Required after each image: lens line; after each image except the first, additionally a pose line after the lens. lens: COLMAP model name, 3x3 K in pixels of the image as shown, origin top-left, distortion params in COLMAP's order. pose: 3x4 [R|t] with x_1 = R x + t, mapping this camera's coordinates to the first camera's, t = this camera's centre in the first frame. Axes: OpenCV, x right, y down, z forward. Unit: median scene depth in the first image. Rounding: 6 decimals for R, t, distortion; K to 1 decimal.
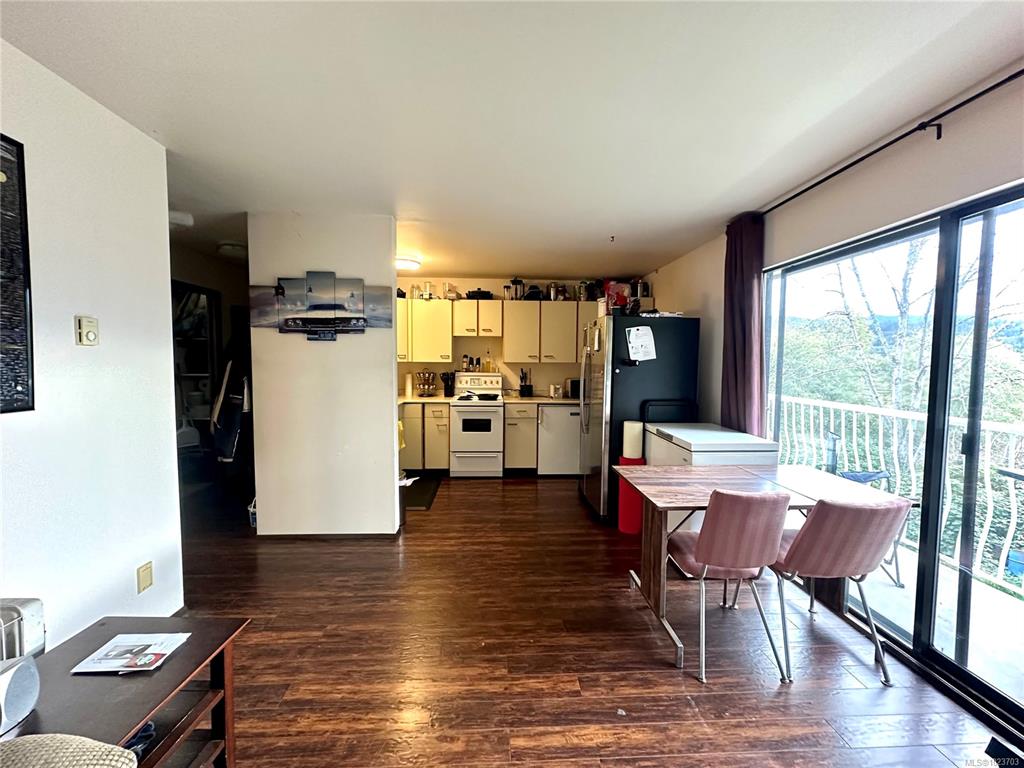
lens RADIAL K [[406.8, 0, 513.6], [0, 406.8, 380.9], [0, 0, 1]] dist [-0.004073, -0.000011]
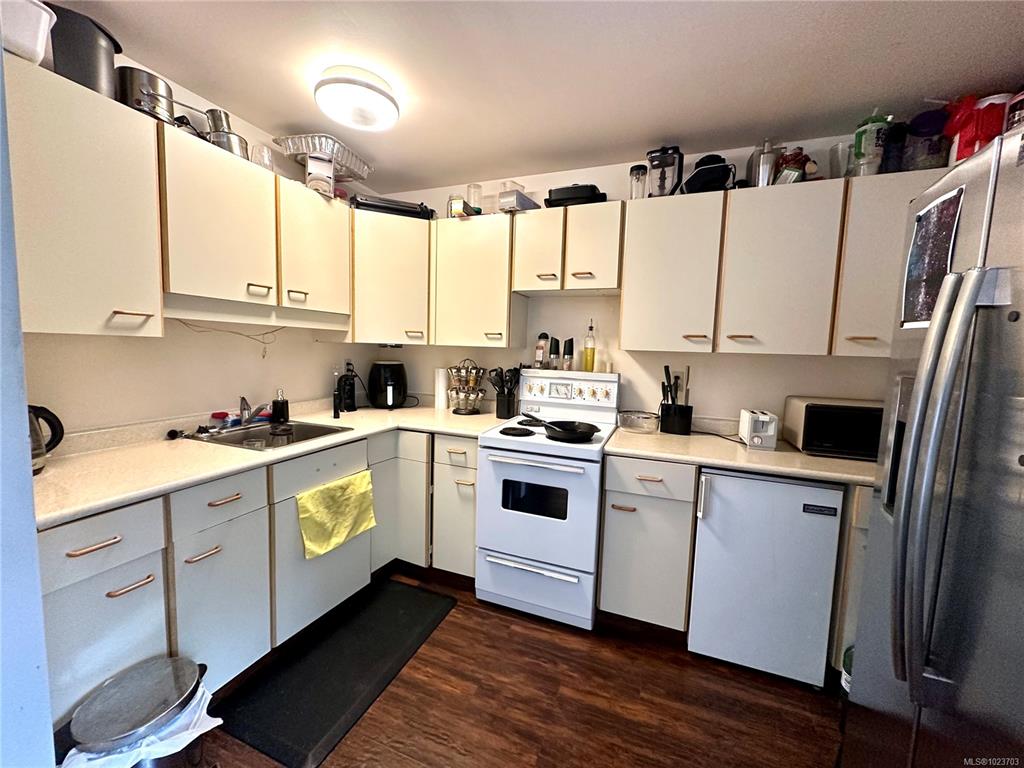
lens RADIAL K [[406.8, 0, 510.3], [0, 406.8, 385.8], [0, 0, 1]] dist [-0.004073, -0.000011]
pose [[0.912002, 0.057325, -0.406159, 0.046387], [-0.044375, 0.998163, 0.041240, -0.020825], [0.407777, -0.019588, 0.912871, 0.566533]]
